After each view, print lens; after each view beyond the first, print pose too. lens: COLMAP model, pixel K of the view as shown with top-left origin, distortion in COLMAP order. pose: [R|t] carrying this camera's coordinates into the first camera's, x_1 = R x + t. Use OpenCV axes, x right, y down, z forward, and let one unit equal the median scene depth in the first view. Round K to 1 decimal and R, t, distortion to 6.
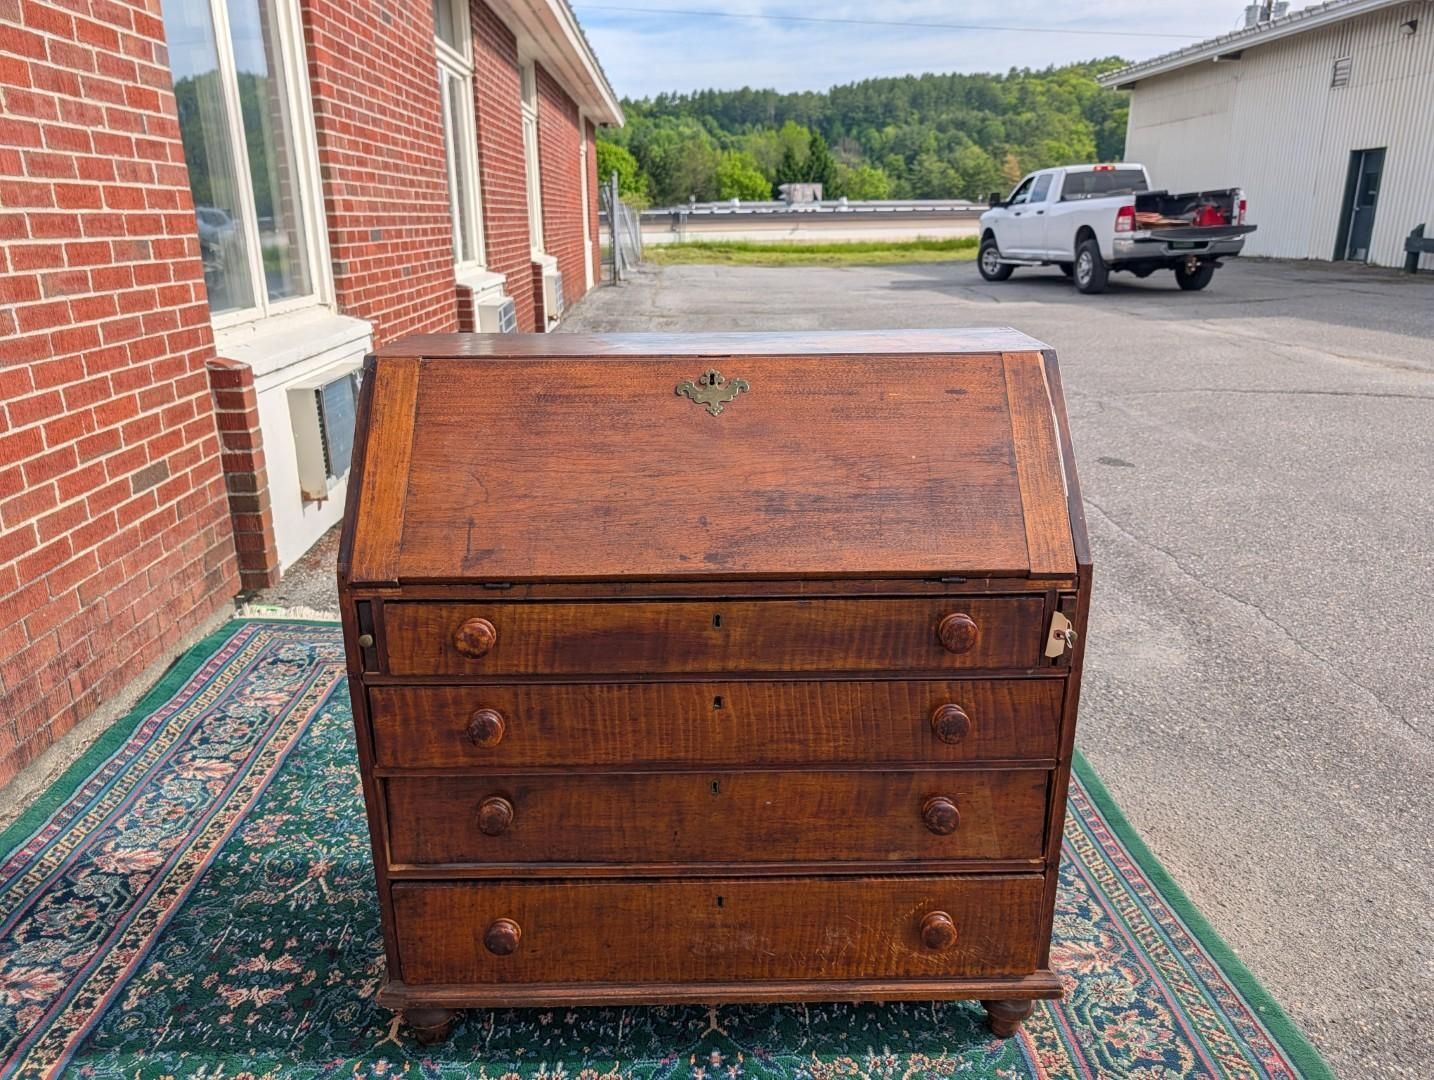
lens RADIAL K [[1029.6, 0, 714.7], [0, 1029.6, 543.6], [0, 0, 1]] dist [0.016198, -0.015279]
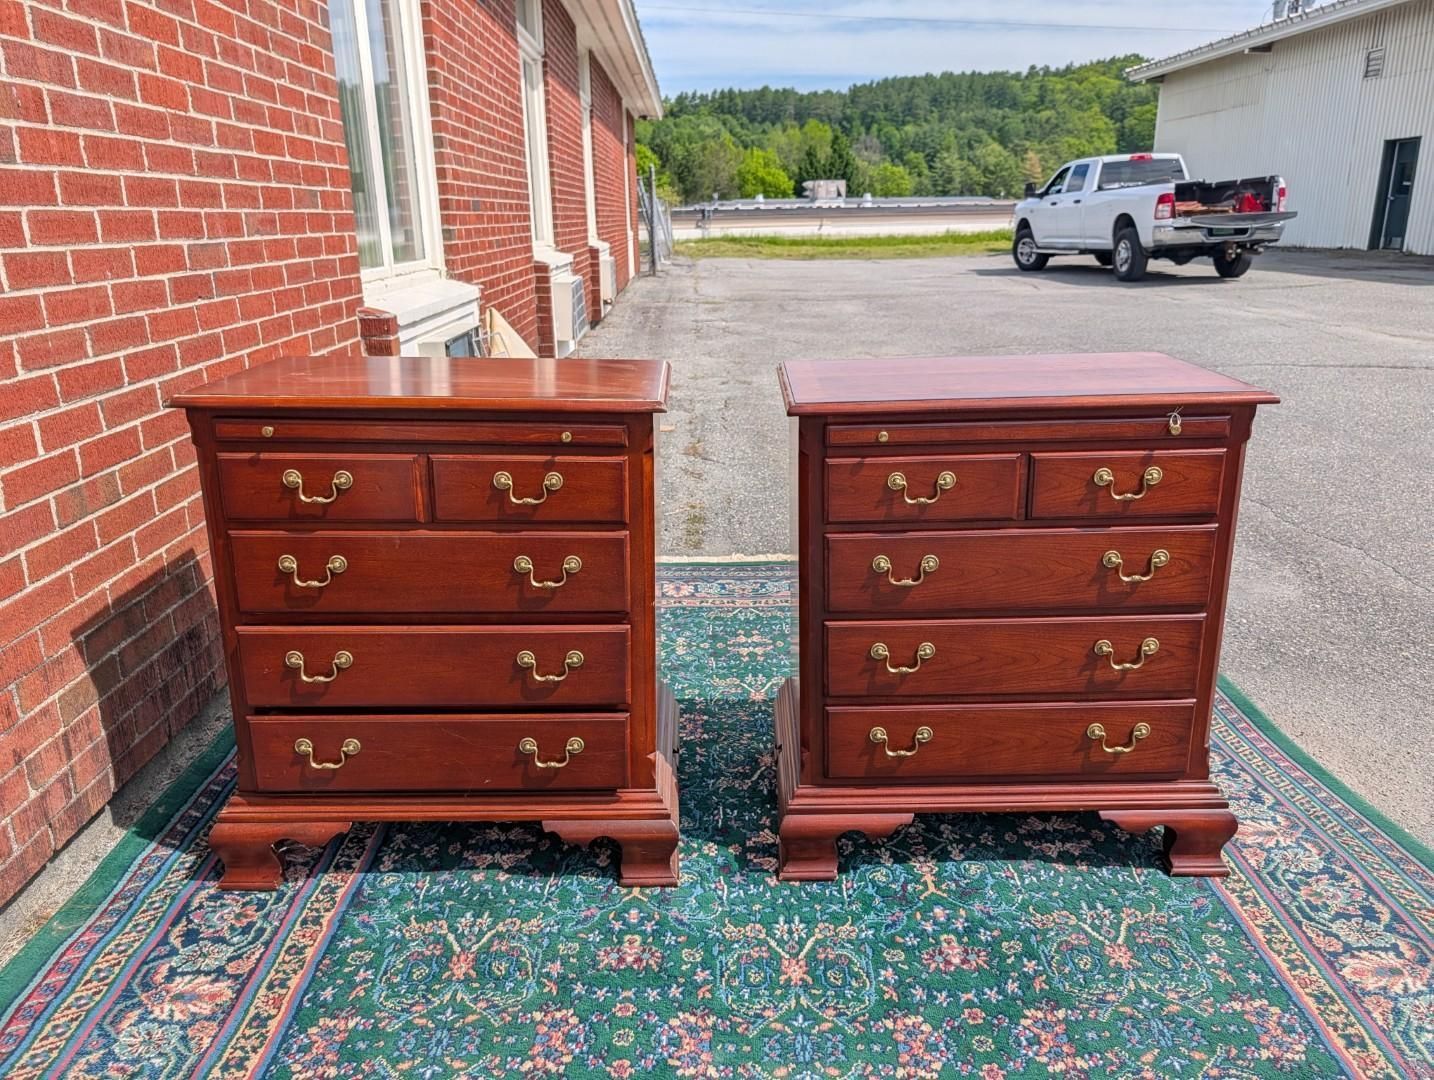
lens RADIAL K [[1029.6, 0, 726.1], [0, 1029.6, 528.2], [0, 0, 1]] dist [0.016198, -0.015279]
pose [[0.999951, -0.000905, -0.009822, -0.114673], [0.000790, 0.999931, -0.011712, 0.060735], [0.009832, 0.011704, 0.999883, -0.043661]]
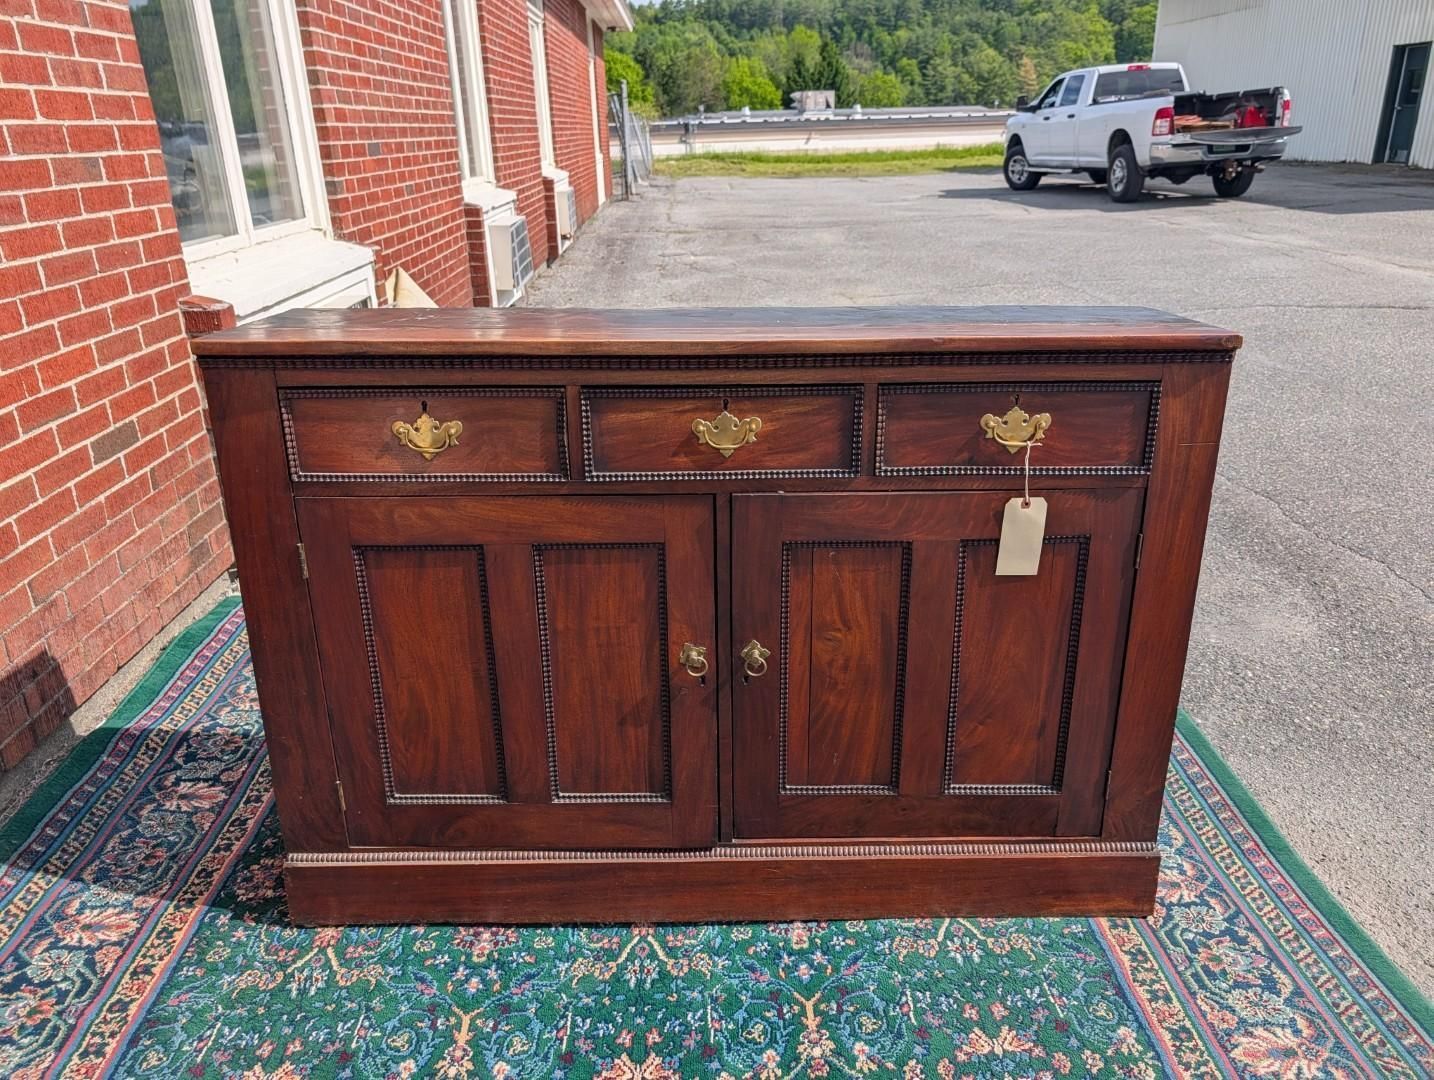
lens RADIAL K [[1029.6, 0, 730.5], [0, 1029.6, 530.2], [0, 0, 1]] dist [0.016198, -0.015279]
pose [[0.999890, -0.014831, 0.000699, -0.040464], [0.014753, 0.997731, 0.065684, -0.038628], [-0.001672, -0.065666, 0.997840, 0.139347]]
